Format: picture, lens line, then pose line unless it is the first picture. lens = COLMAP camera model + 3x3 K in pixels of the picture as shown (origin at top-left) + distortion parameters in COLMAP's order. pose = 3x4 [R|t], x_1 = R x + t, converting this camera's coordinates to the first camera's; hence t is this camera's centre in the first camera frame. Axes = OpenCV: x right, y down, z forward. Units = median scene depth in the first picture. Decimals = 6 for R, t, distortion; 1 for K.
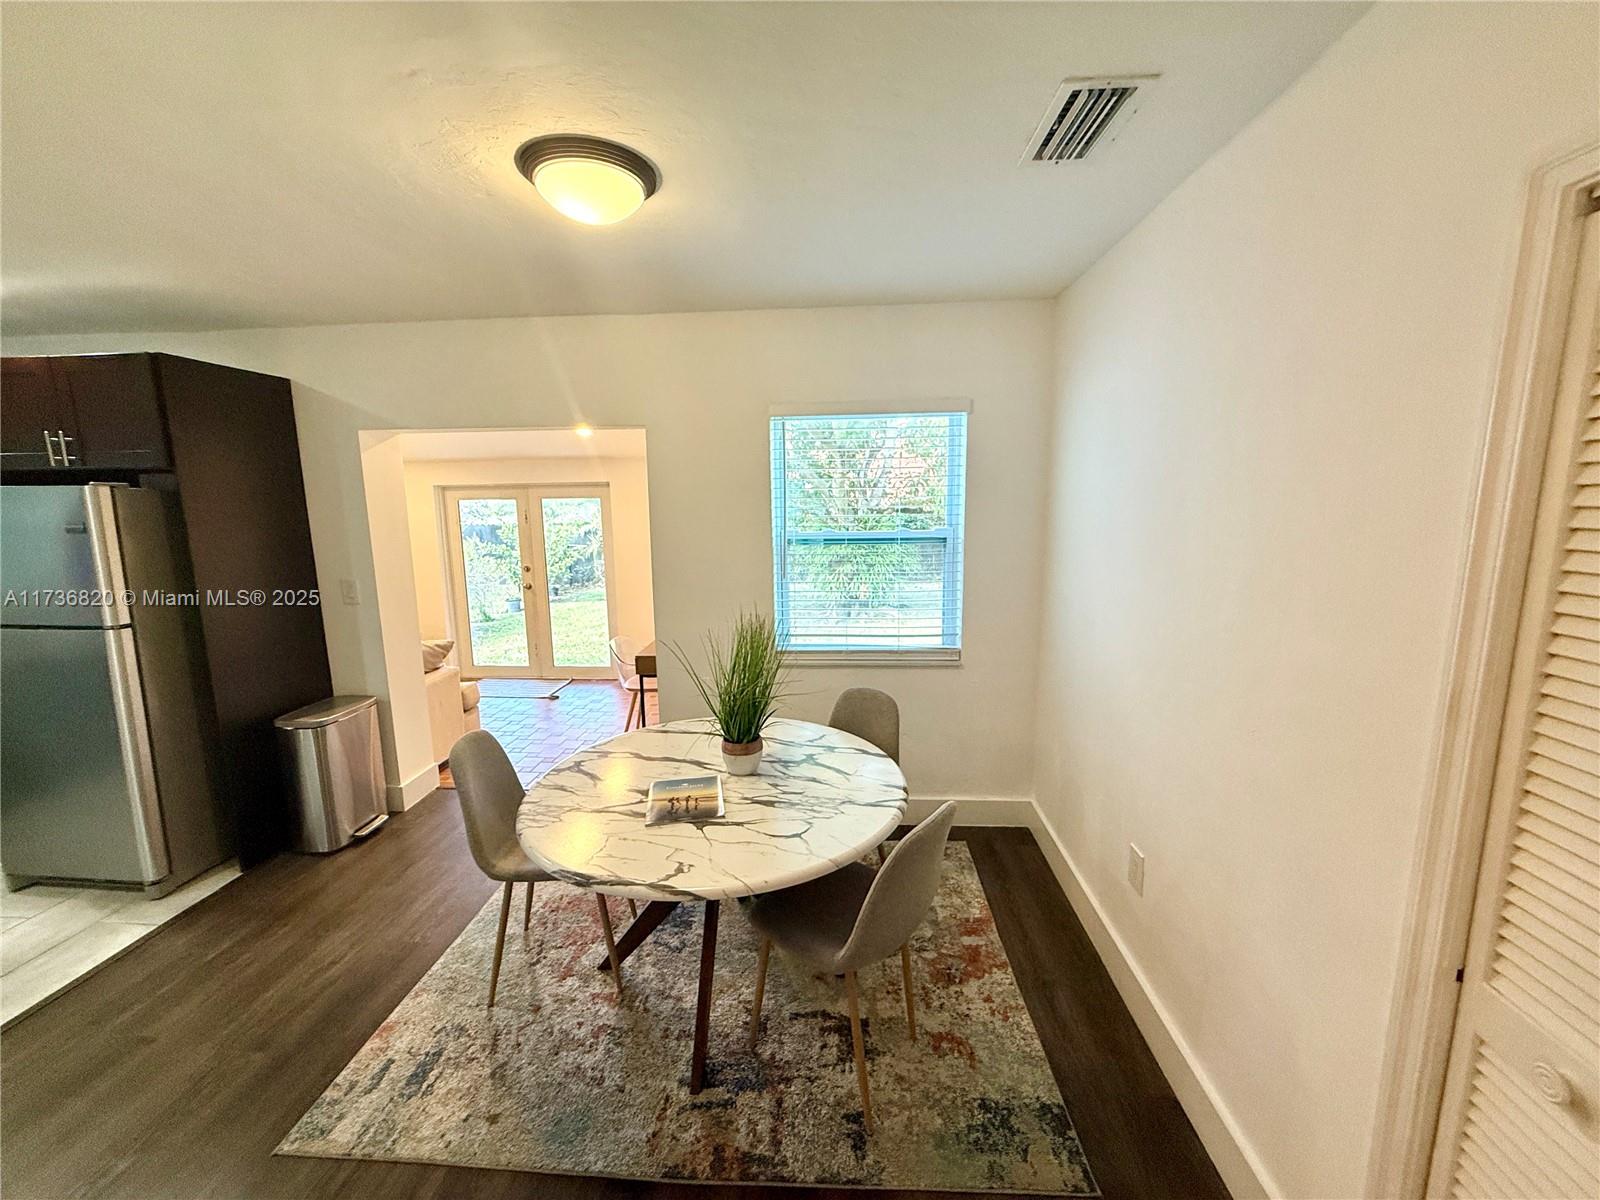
lens RADIAL K [[635.1, 0, 800.0], [0, 635.1, 600.0], [0, 0, 1]] dist [0.001111, 0.000273]
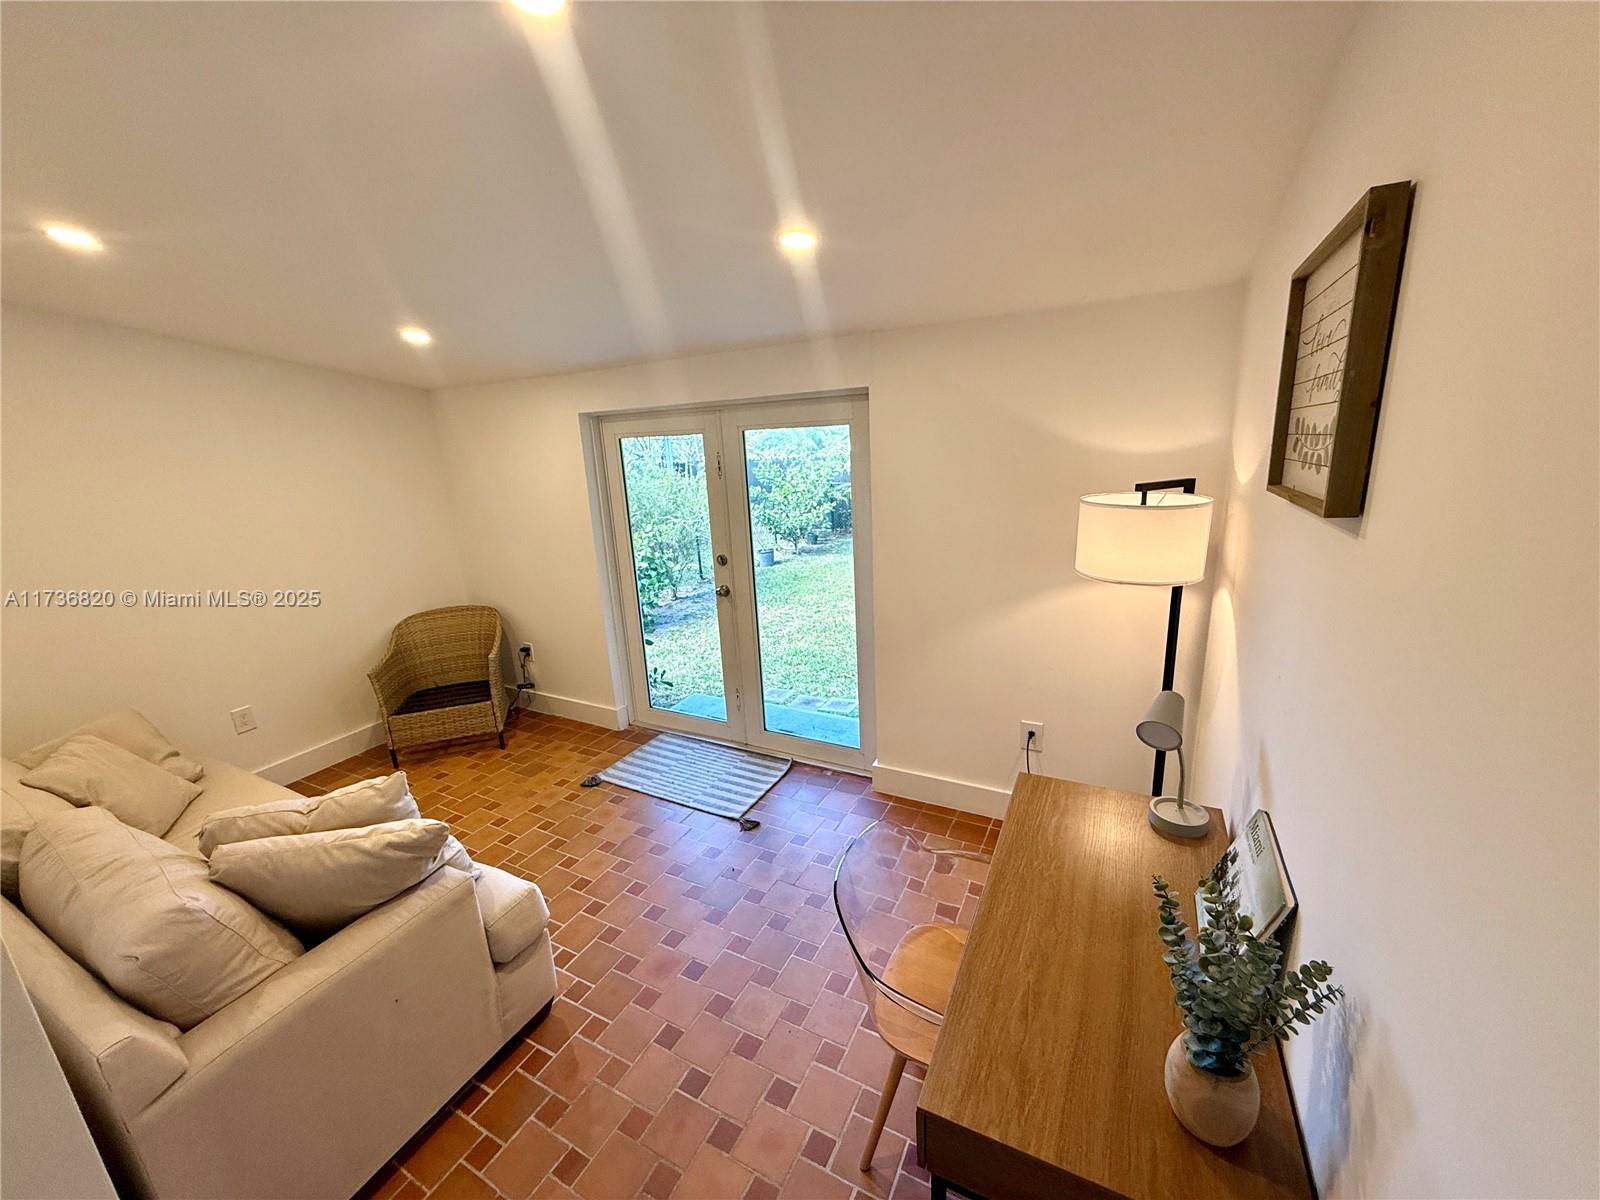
lens RADIAL K [[635.1, 0, 800.0], [0, 635.1, 600.0], [0, 0, 1]] dist [0.001111, 0.000273]
pose [[0.915036, 0.063113, -0.398405, -0.293028], [-0.018555, 0.993224, 0.114726, -0.162229], [0.402946, -0.097586, 0.910006, 1.059276]]
